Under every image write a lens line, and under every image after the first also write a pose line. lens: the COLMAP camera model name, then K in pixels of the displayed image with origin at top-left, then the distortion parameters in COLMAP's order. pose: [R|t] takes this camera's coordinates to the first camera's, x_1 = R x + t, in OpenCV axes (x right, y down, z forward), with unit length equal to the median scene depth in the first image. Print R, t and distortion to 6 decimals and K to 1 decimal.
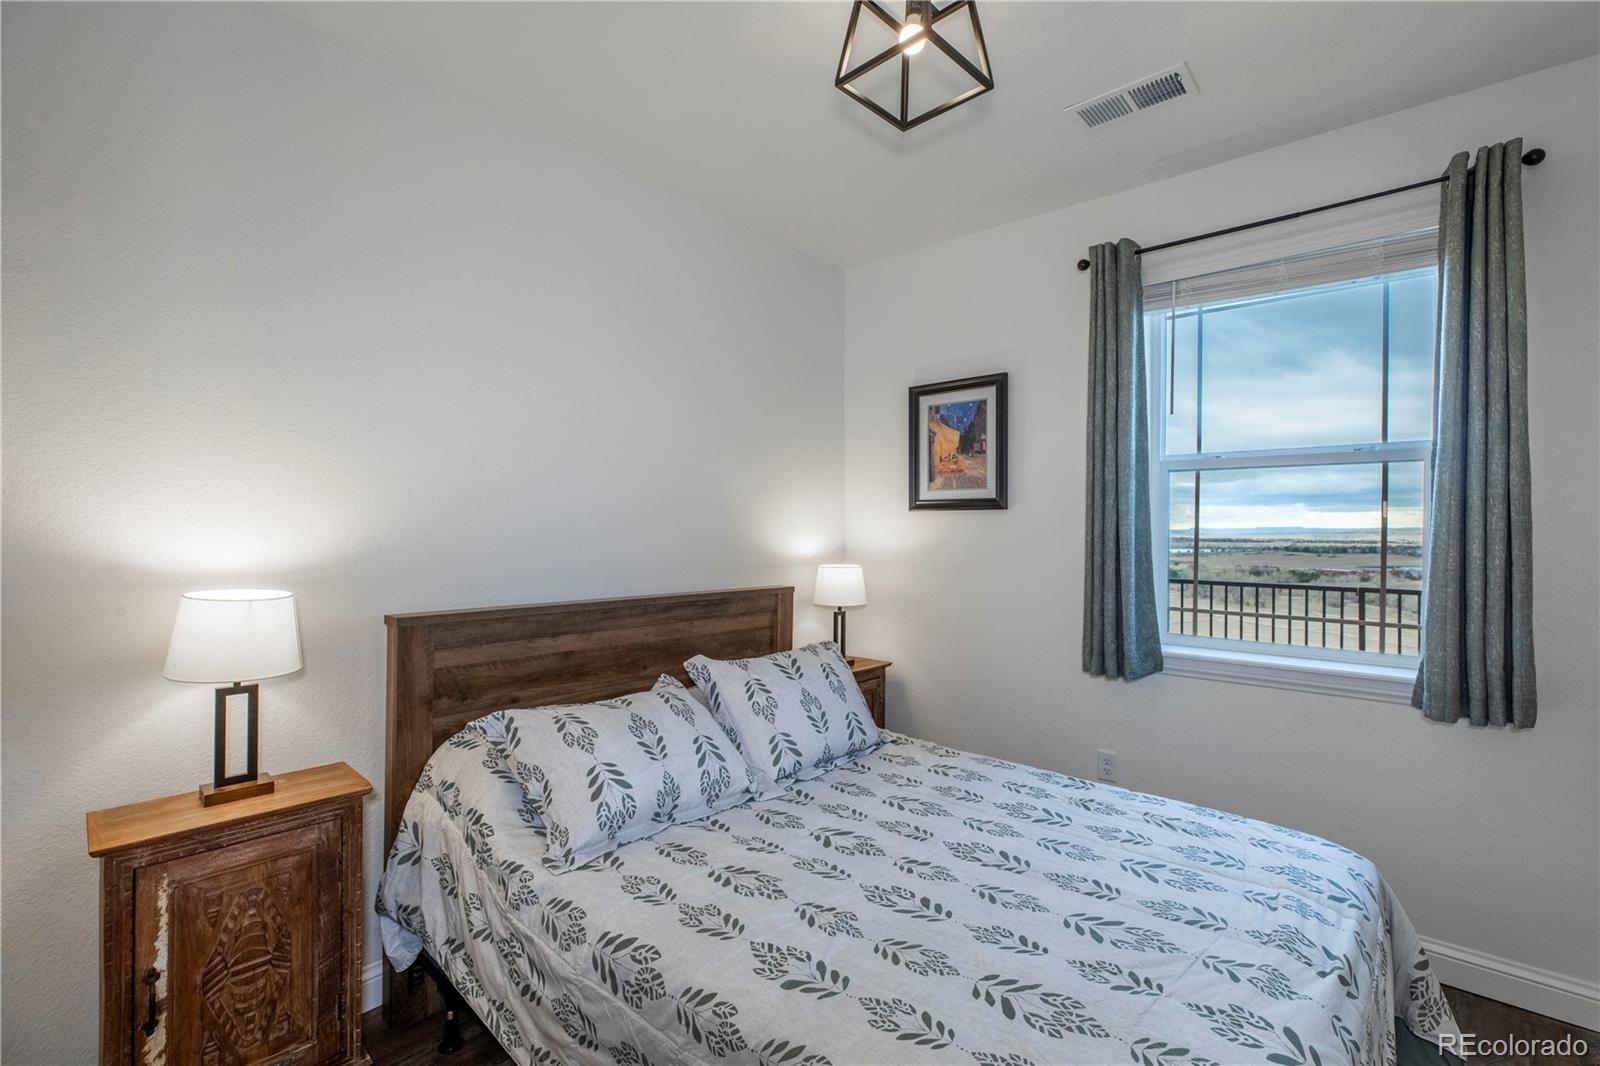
lens RADIAL K [[730.7, 0, 797.1], [0, 730.7, 530.6], [0, 0, 1]] dist [0.009576, 0.000096]
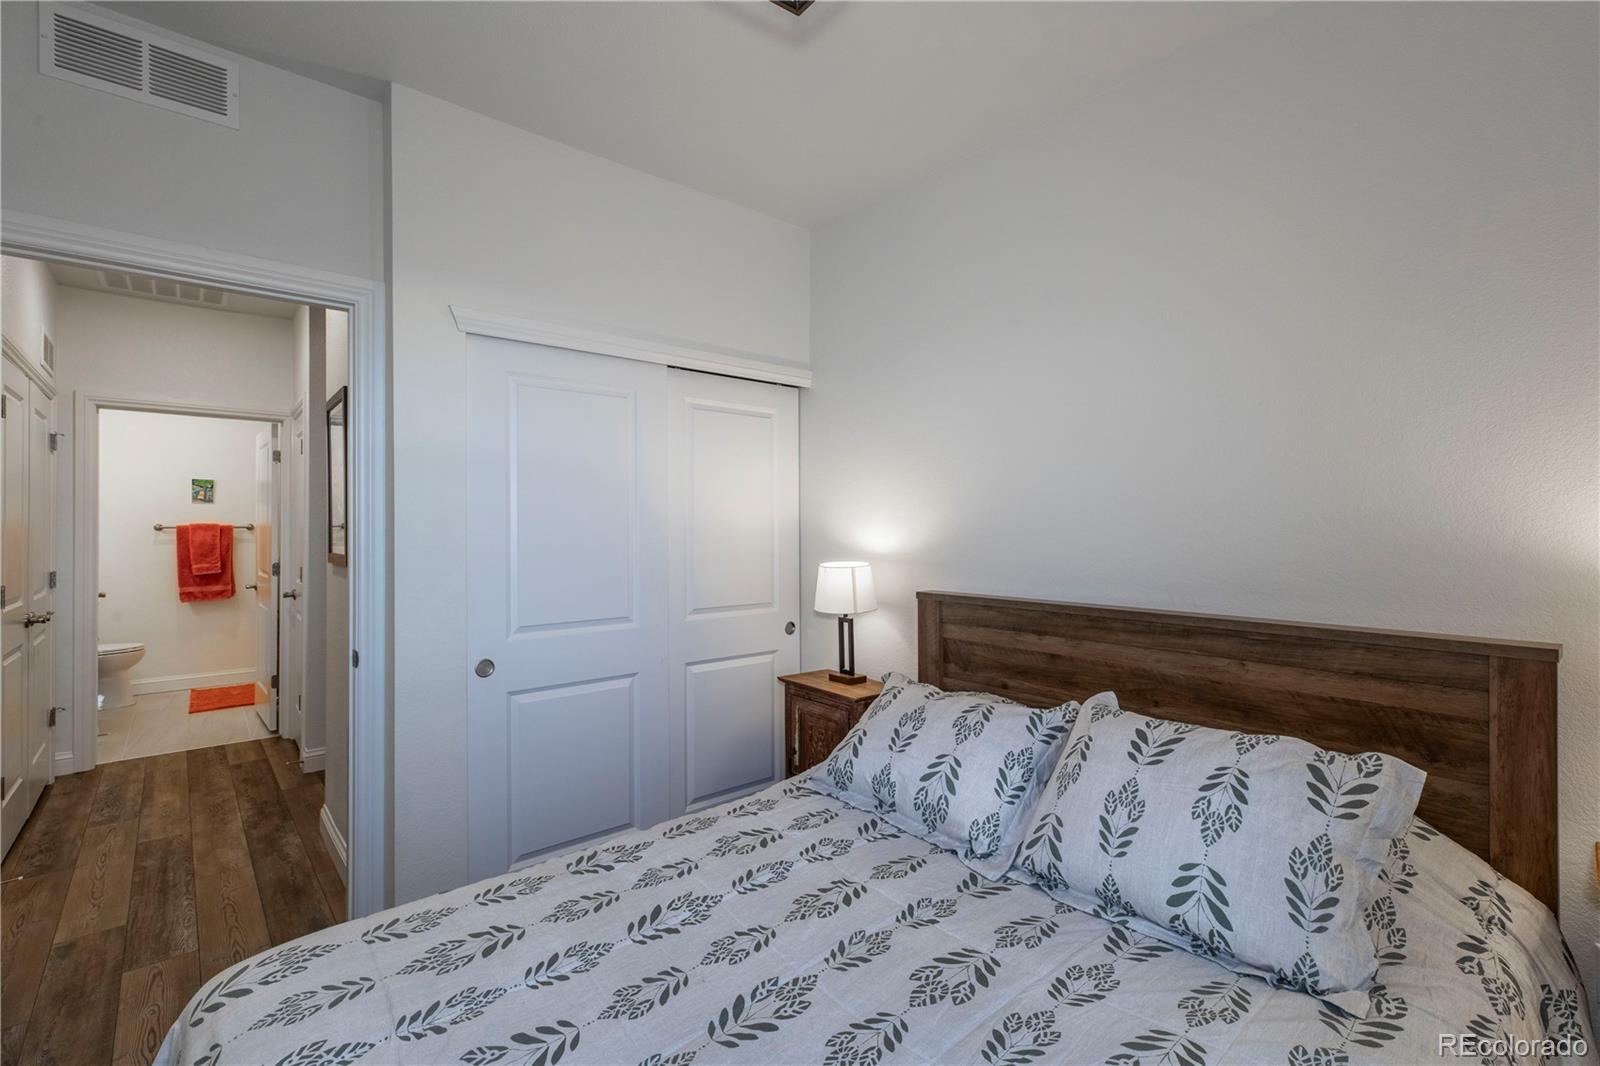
lens RADIAL K [[730.7, 0, 807.7], [0, 730.7, 525.9], [0, 0, 1]] dist [0.009576, 0.000096]
pose [[-0.157632, -0.010432, -0.987443, 0.687076], [-0.000298, 0.999945, -0.010517, 0.010395], [0.987498, -0.001363, -0.157626, 0.858775]]
